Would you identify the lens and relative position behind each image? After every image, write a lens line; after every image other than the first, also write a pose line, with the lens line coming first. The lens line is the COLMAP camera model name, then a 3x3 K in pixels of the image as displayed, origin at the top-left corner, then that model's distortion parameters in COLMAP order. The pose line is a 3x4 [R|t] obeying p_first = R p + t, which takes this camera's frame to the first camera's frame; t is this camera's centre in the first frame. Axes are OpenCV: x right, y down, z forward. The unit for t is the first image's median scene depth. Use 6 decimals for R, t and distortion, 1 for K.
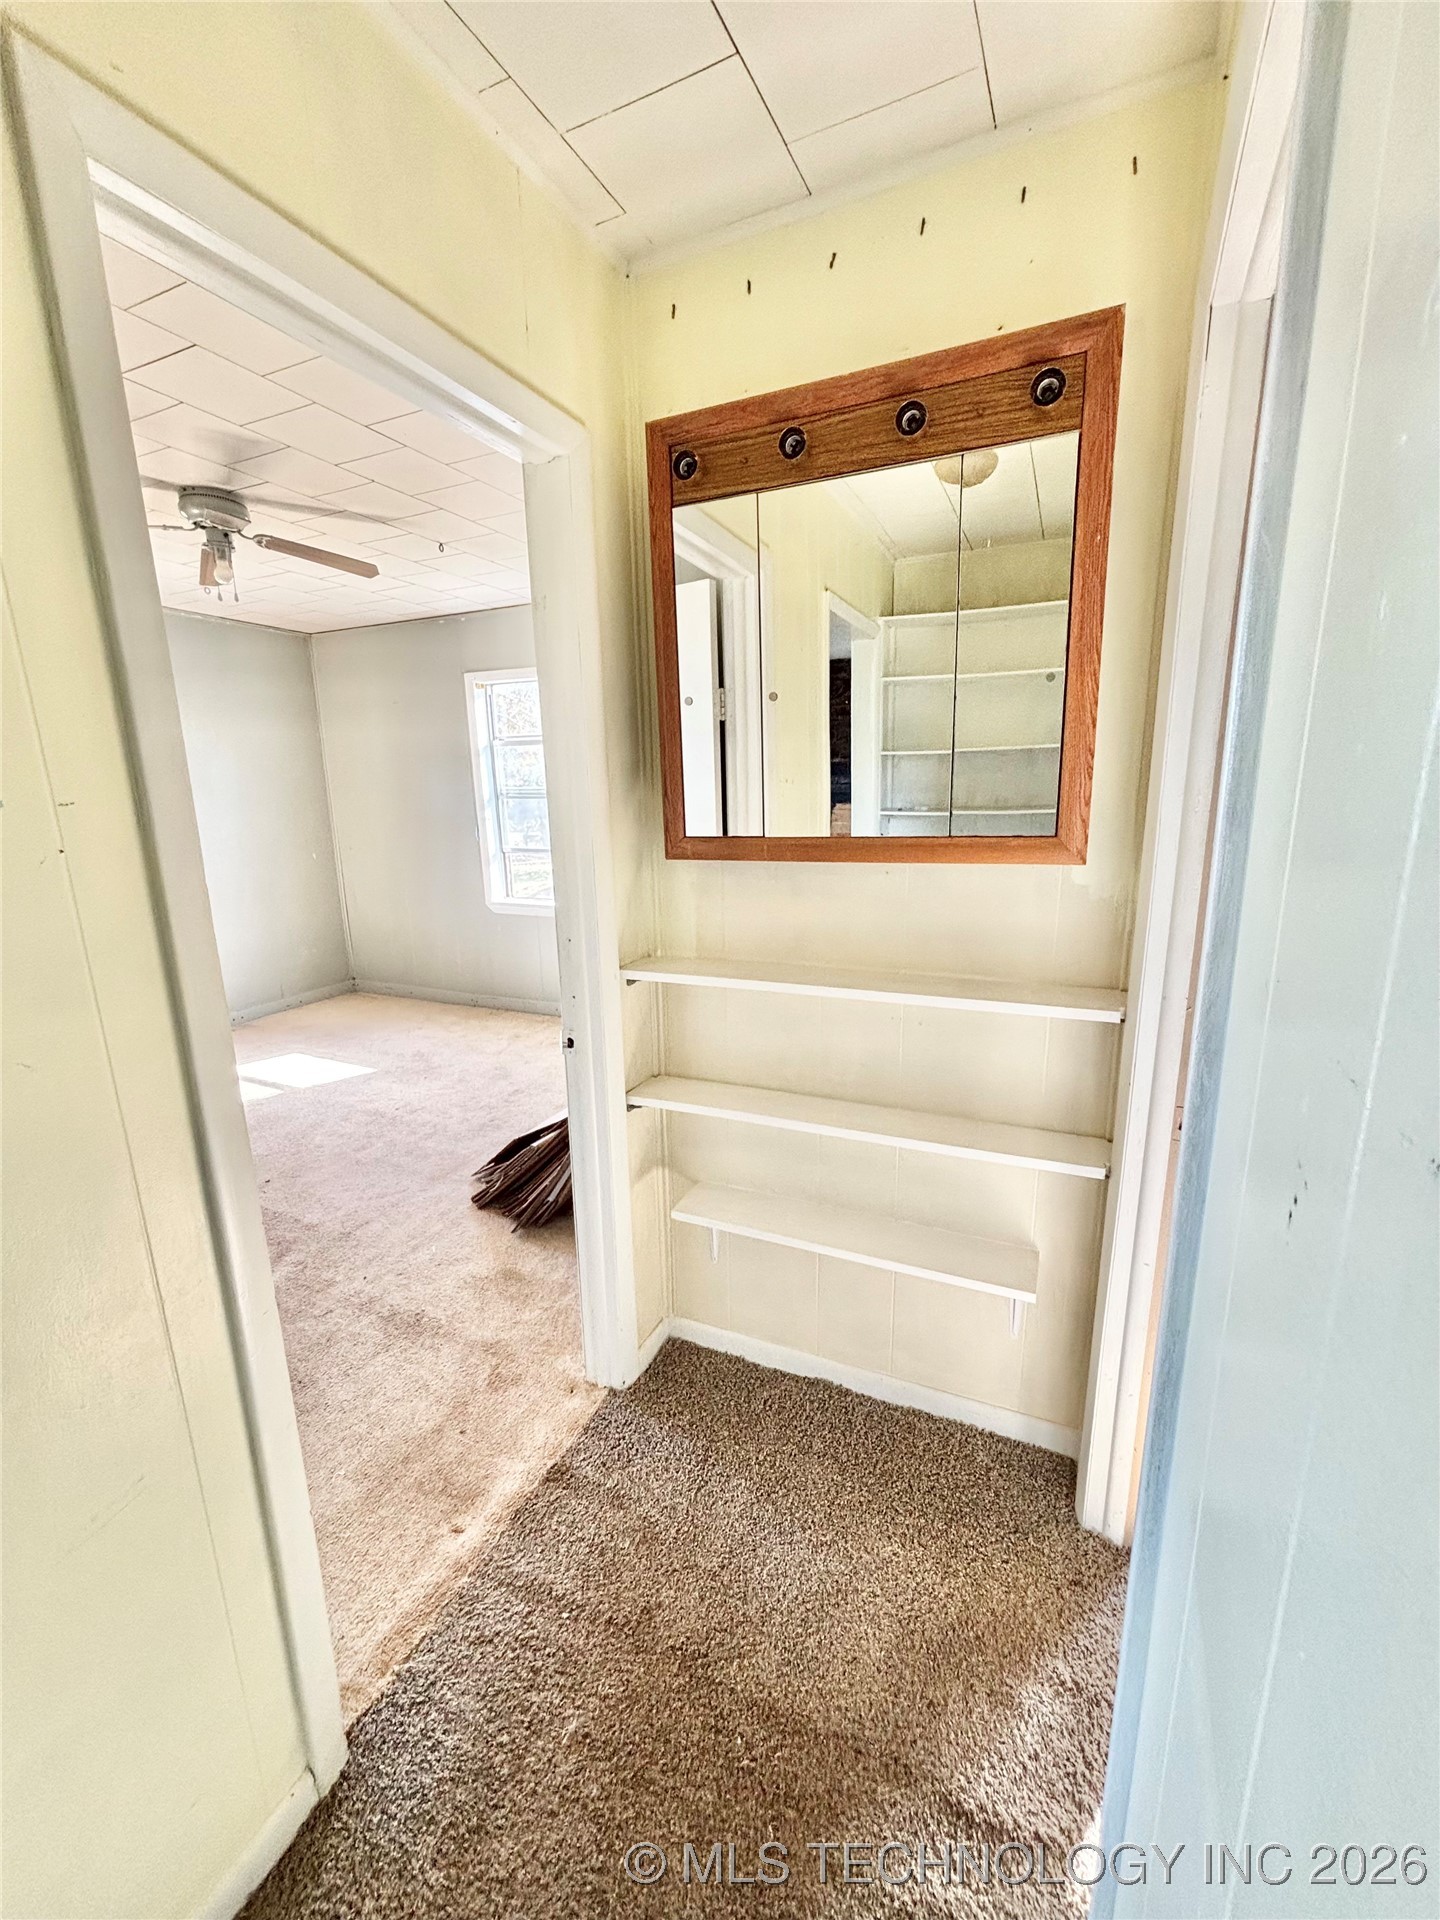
lens RADIAL K [[771.5, 0, 727.6], [0, 771.5, 960.4], [0, 0, 1]] dist [0.002513, 0.000026]
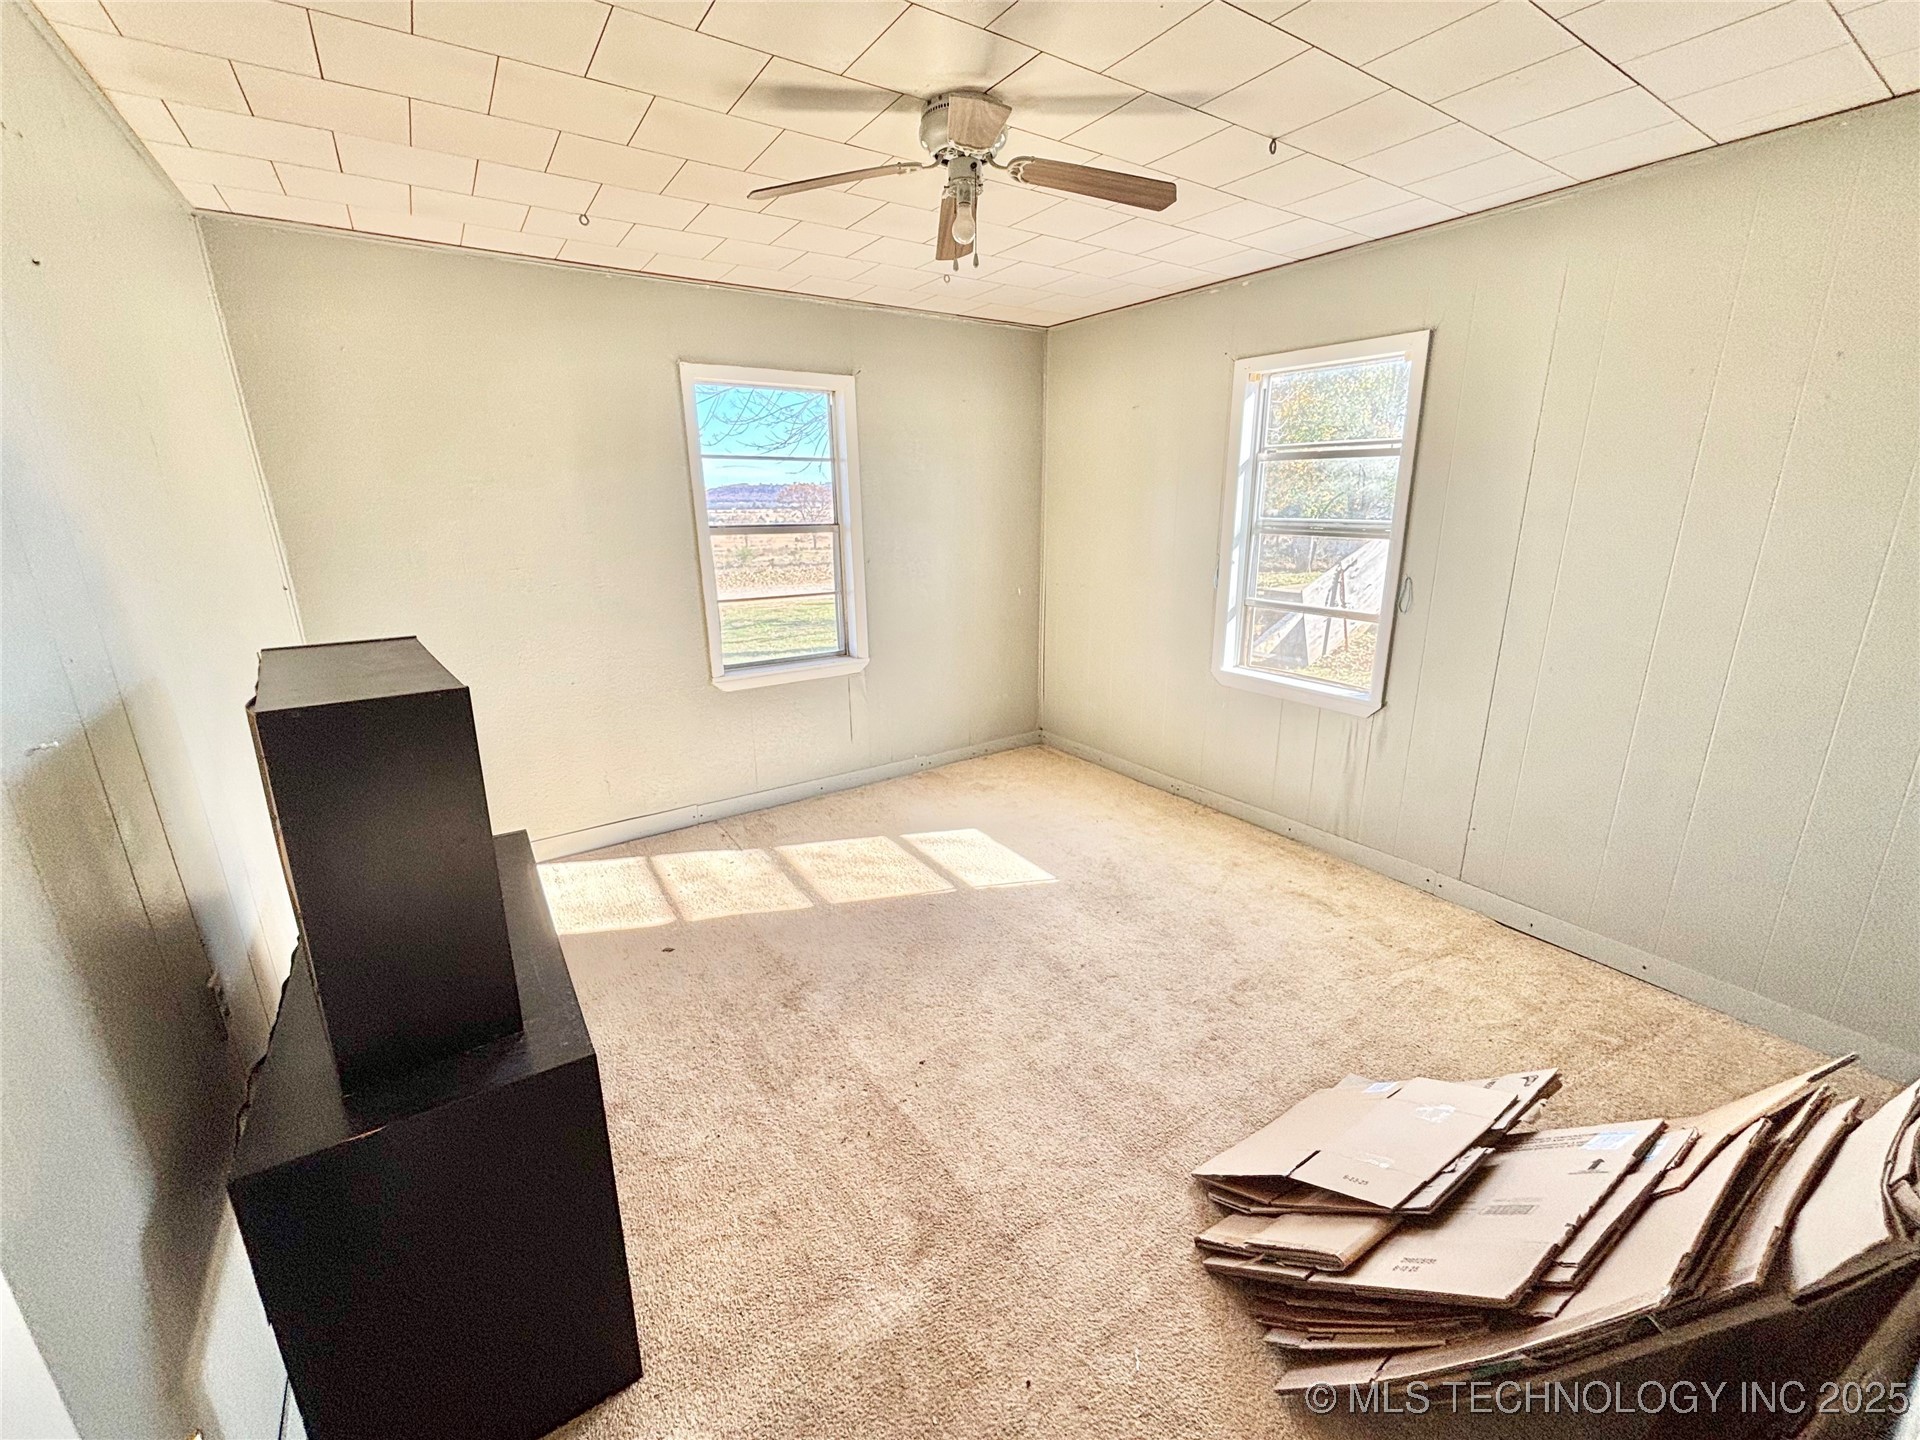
lens RADIAL K [[771.5, 0, 962.2], [0, 771.5, 717.8], [0, 0, 1]] dist [0.002513, 0.000026]
pose [[0.851997, 0.146152, -0.502734, -0.228035], [-0.113375, 0.988965, 0.095366, -0.126796], [0.511124, -0.024254, 0.859165, 0.370698]]
